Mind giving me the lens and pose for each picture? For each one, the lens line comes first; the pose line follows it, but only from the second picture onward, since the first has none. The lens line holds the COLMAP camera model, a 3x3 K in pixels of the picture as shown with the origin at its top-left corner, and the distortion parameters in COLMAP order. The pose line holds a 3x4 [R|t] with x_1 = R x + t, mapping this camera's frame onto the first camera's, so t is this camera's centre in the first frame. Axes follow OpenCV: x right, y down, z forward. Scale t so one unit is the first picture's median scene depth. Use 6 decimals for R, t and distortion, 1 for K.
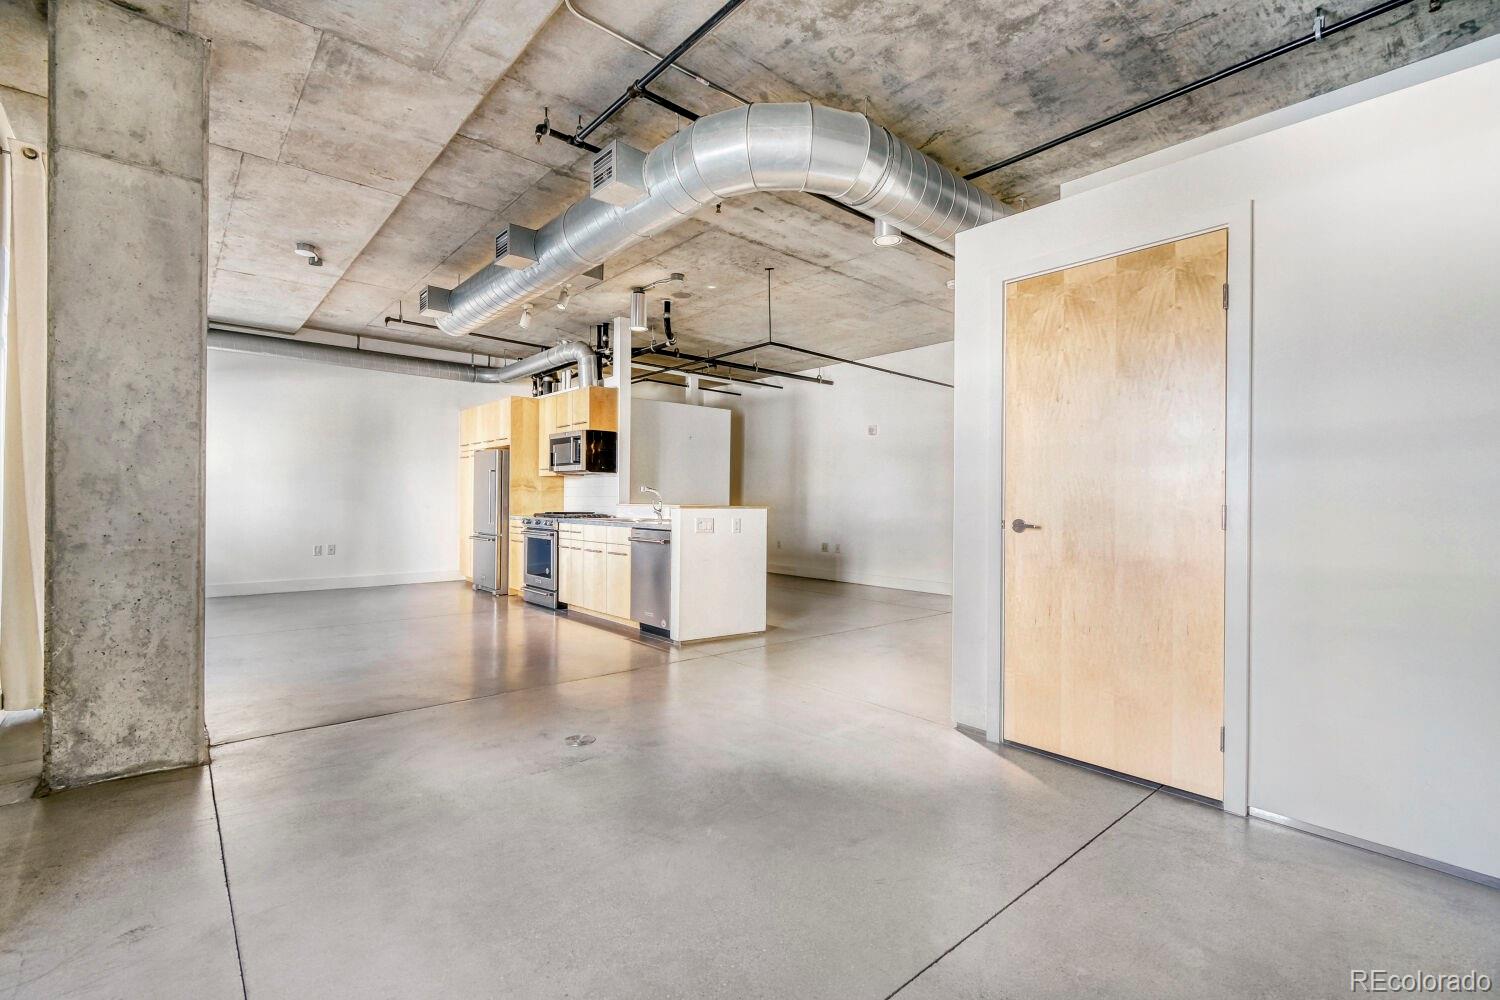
lens RADIAL K [[671.2, 0, 755.1], [0, 671.2, 512.8], [0, 0, 1]] dist [0.000017, -0.001831]
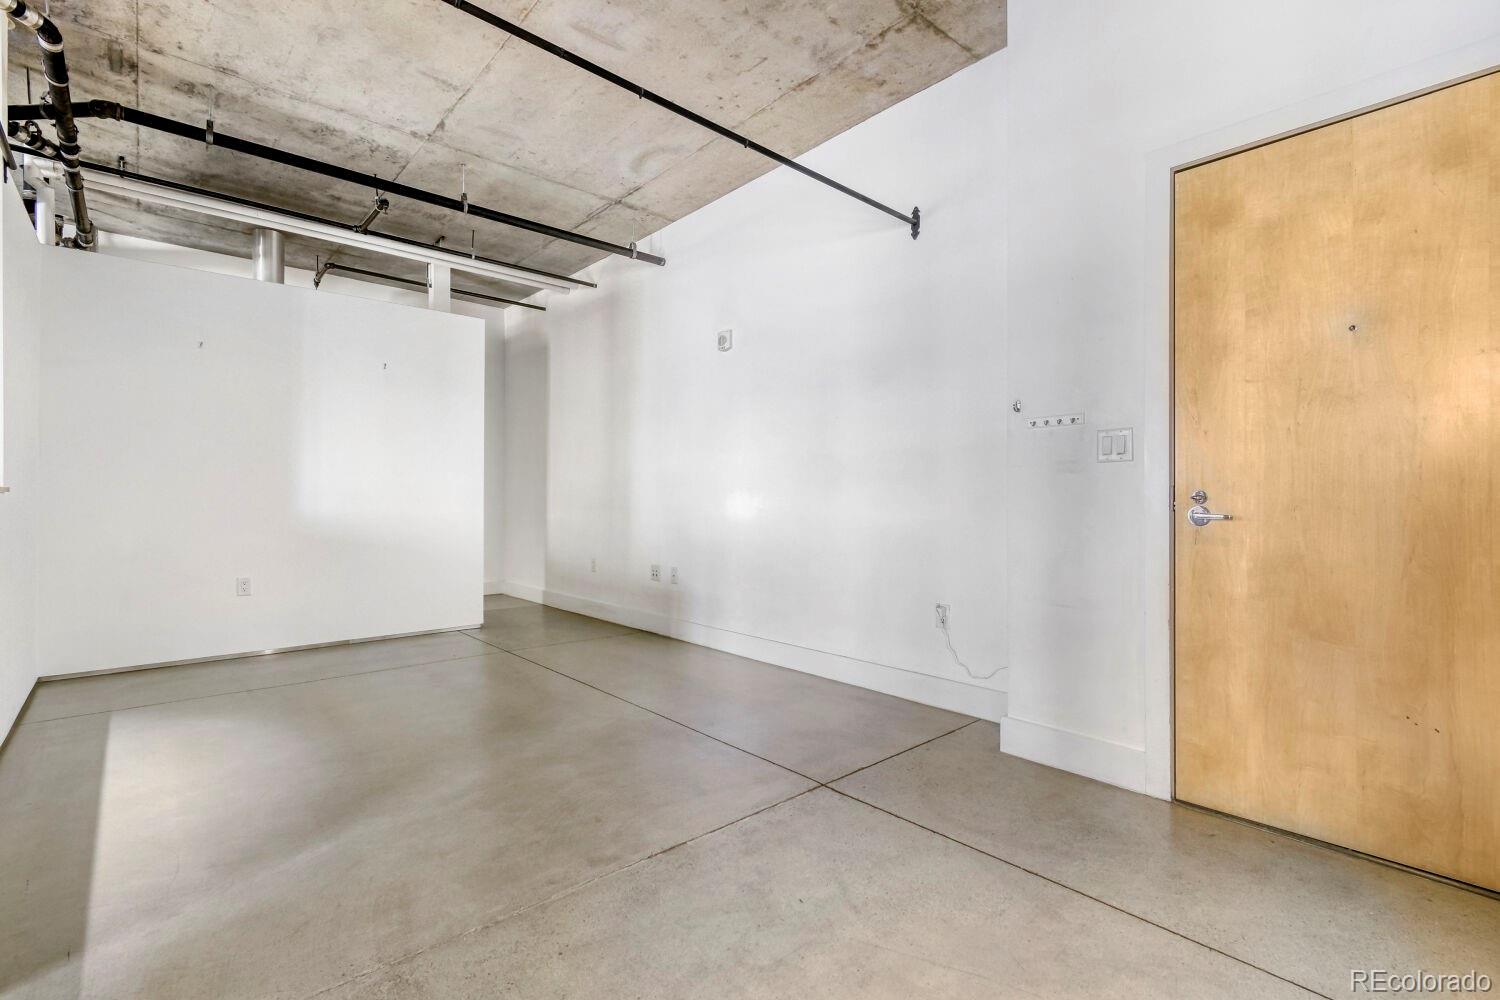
lens RADIAL K [[671.2, 0, 739.2], [0, 671.2, 501.2], [0, 0, 1]] dist [0.000017, -0.001831]
pose [[0.999920, -0.006659, -0.010724, 0.241984], [0.006539, 0.999917, -0.011144, 0.003781], [0.010797, 0.011073, 0.999880, 0.634351]]
